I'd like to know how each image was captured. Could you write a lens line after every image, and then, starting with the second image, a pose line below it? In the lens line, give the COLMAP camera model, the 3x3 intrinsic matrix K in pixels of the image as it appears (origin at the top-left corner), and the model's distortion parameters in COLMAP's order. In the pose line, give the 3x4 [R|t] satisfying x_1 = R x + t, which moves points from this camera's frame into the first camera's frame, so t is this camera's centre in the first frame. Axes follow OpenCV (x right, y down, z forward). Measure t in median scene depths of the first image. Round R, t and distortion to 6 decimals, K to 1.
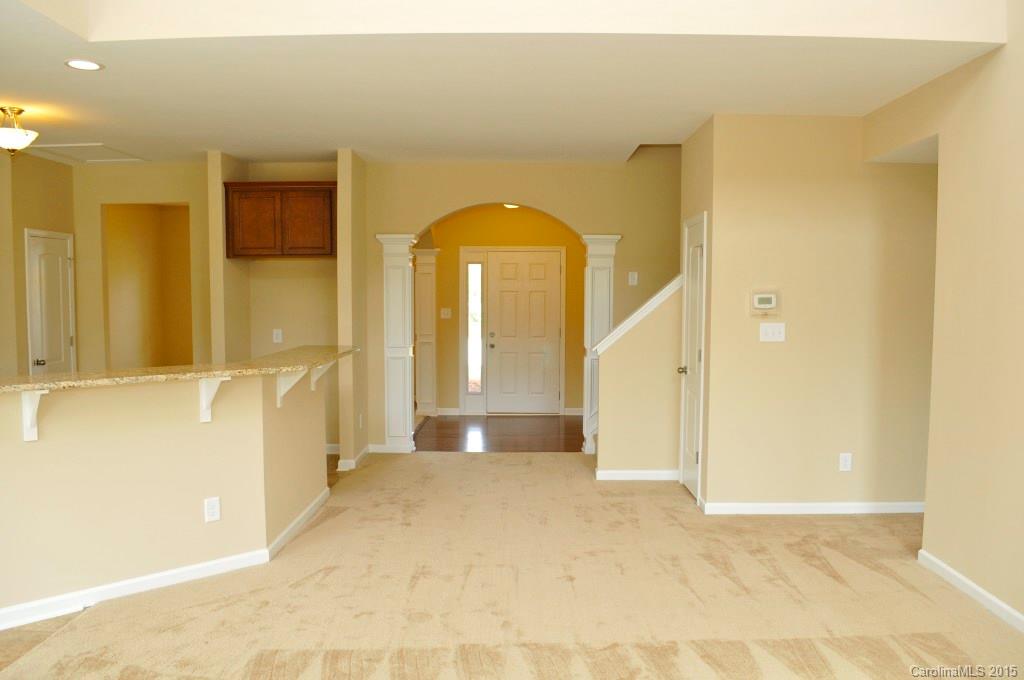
lens RADIAL K [[799.1, 0, 517.1], [0, 799.1, 349.0], [0, 0, 1]] dist [-0.077514, 0.007244]
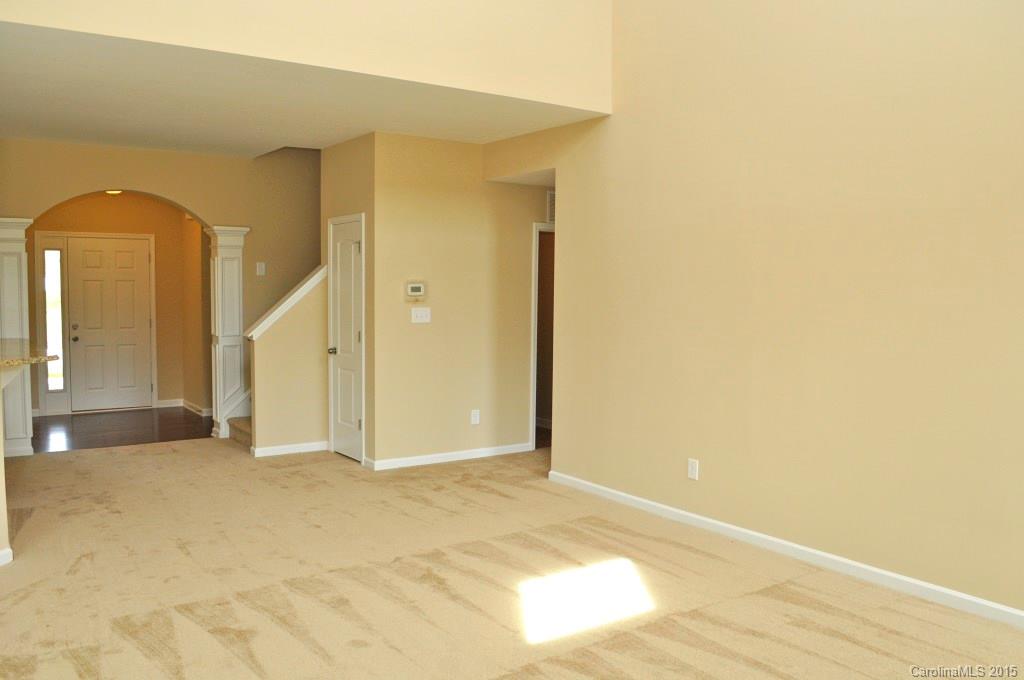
lens RADIAL K [[834.8, 0, 513.9], [0, 834.8, 351.8], [0, 0, 1]] dist [-0.087030, 0.007715]
pose [[0.814908, -0.041255, 0.578120, -0.300183], [0.033101, 0.999148, 0.024643, 0.008136], [-0.578644, -0.000945, 0.815580, -0.126468]]
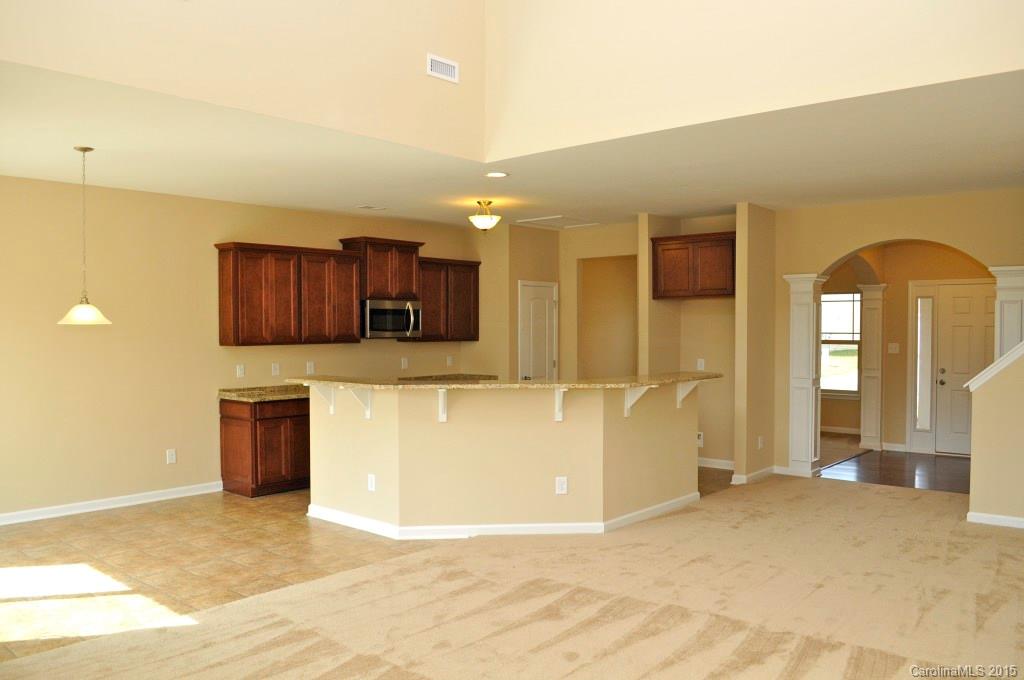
lens RADIAL K [[799.1, 0, 517.1], [0, 799.1, 349.0], [0, 0, 1]] dist [-0.077514, 0.007244]
pose [[0.761582, 0.014318, -0.647910, 0.344042], [-0.041928, 0.998750, -0.027213, 0.005193], [0.646710, 0.047891, 0.761231, -0.091302]]
